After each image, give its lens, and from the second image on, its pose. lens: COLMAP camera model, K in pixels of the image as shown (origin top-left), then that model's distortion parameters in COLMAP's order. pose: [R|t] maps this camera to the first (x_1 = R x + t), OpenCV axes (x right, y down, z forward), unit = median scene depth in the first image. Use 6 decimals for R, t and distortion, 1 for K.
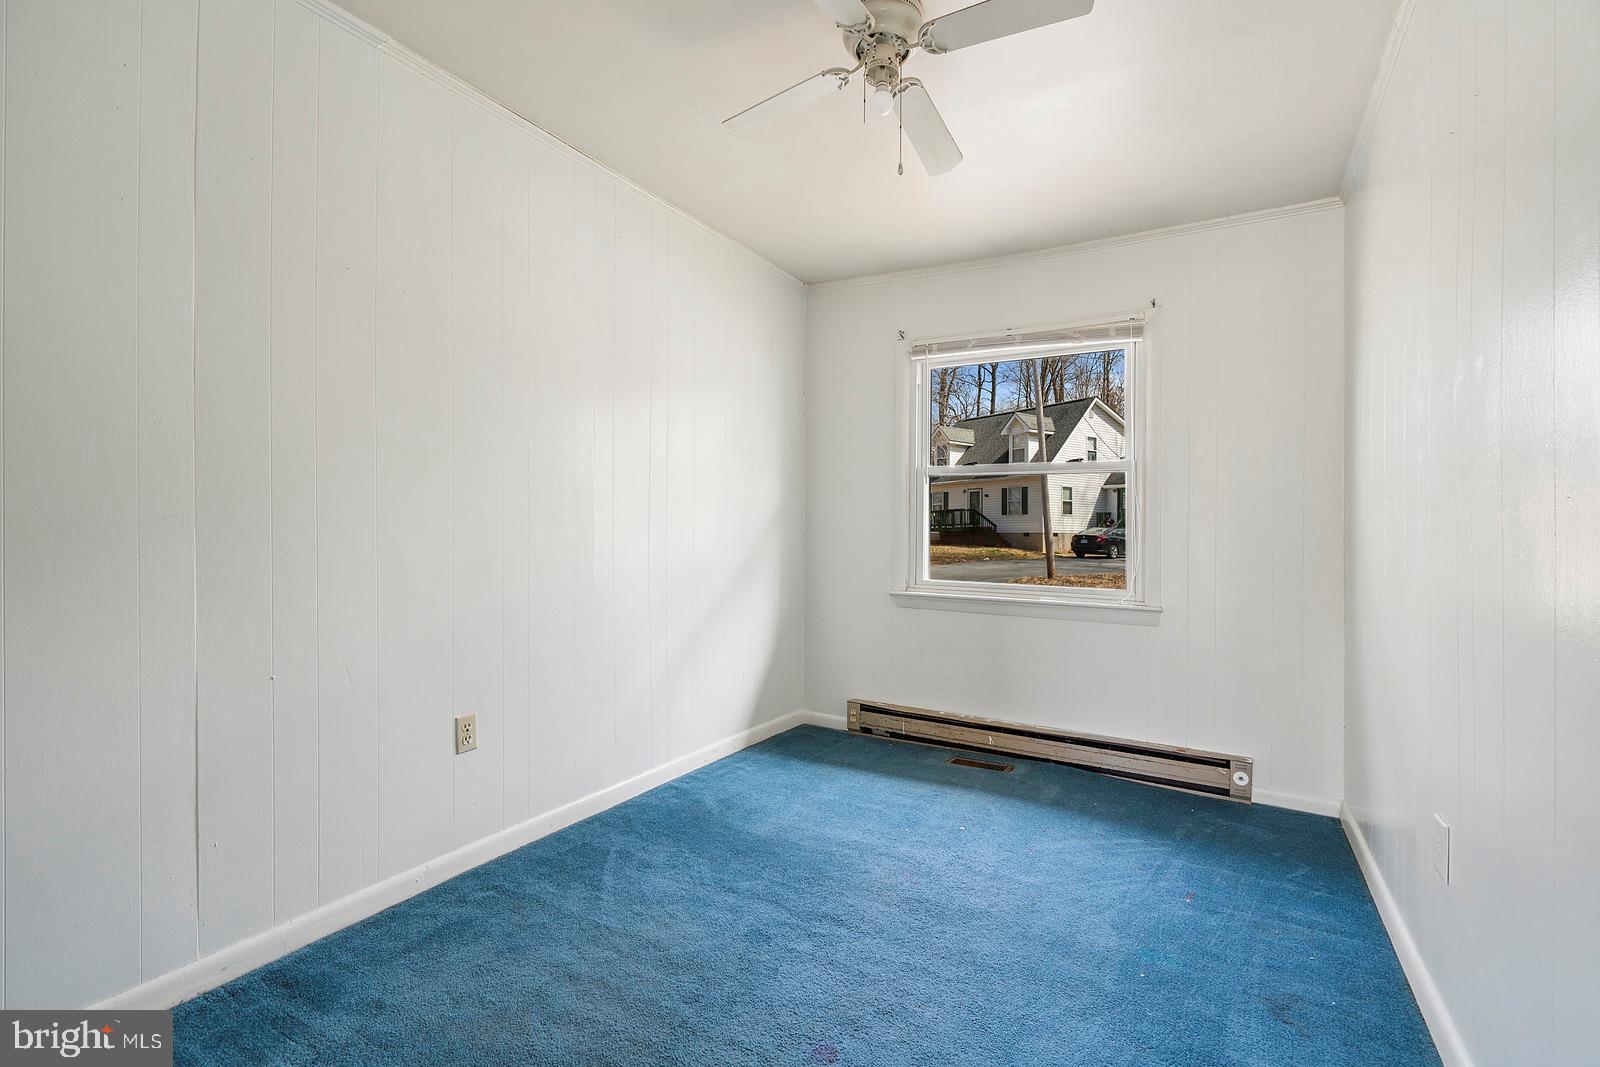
lens RADIAL K [[671.8, 0, 806.6], [0, 671.8, 520.4], [0, 0, 1]] dist [-0.012686, -0.000025]
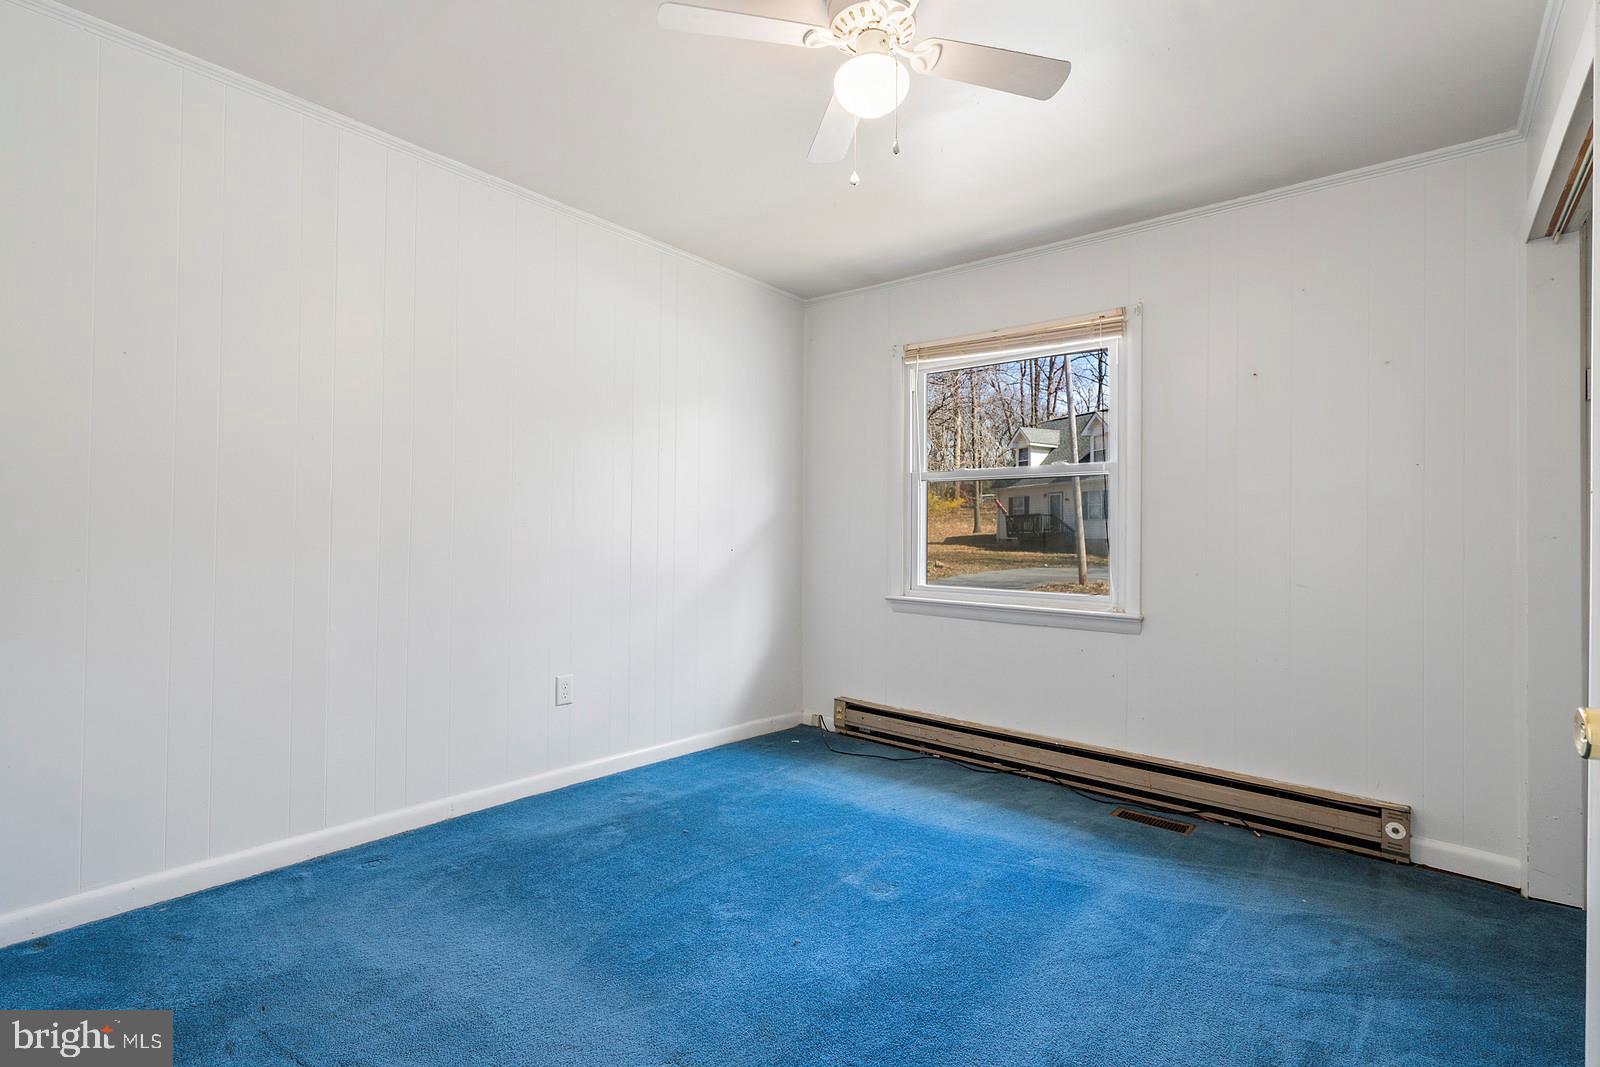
lens RADIAL K [[726.0, 0, 799.2], [0, 726.0, 536.4], [0, 0, 1]] dist [0.000191, 0.000148]
pose [[0.982085, 0.000321, -0.188440, 0.197539], [0.001963, 0.999927, 0.011935, 0.003889], [0.188430, -0.012091, 0.982012, -0.098460]]
